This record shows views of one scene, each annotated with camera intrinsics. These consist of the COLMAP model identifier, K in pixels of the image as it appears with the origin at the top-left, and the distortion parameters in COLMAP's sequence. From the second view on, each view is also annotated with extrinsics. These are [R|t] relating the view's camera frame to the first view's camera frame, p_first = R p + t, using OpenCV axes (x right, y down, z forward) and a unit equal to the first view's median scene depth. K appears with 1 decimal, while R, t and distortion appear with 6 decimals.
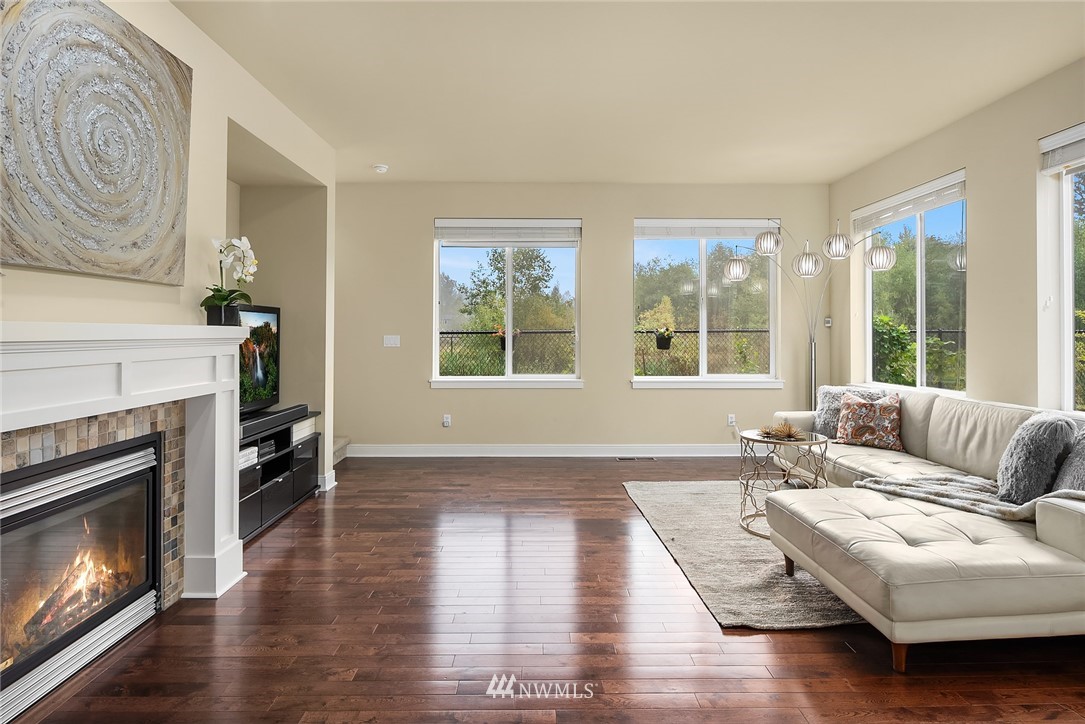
lens RADIAL K [[600.8, 0, 565.8], [0, 600.8, 332.2], [0, 0, 1]] dist [-0.000263, -0.000671]
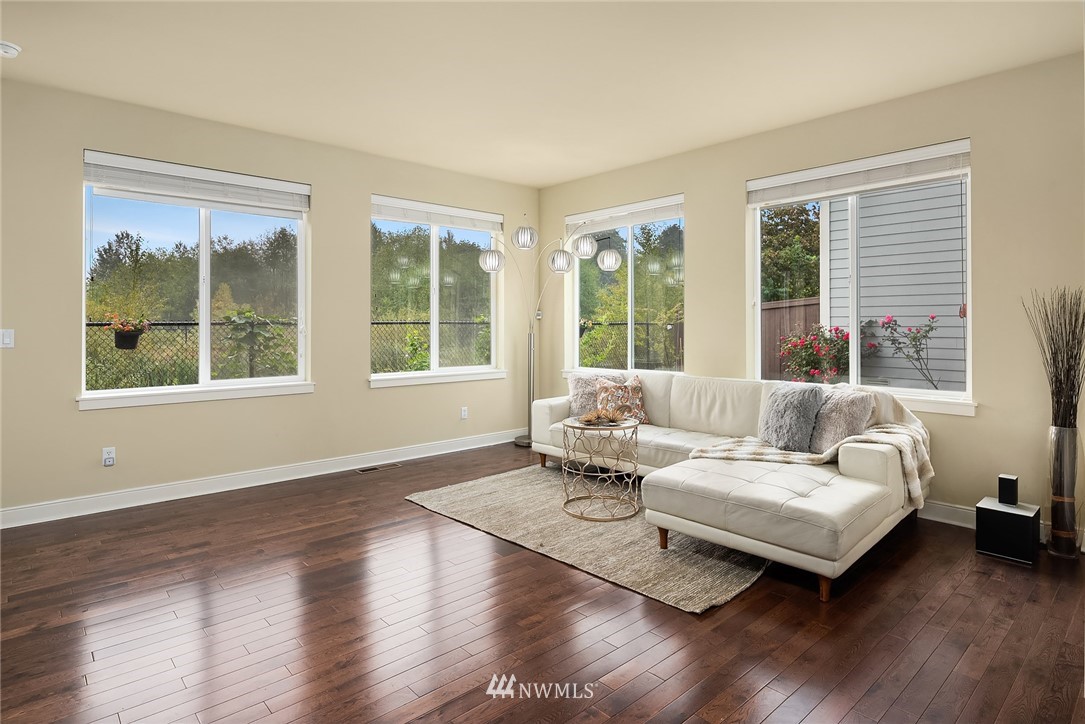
lens RADIAL K [[585.6, 0, 567.6], [0, 585.6, 323.7], [0, 0, 1]] dist [-0.002611, -0.000876]
pose [[0.751013, 0.000350, 0.660287, -0.309206], [-0.000045, 1.000000, -0.000479, 0.000381], [-0.660287, 0.000330, 0.751013, 0.225118]]
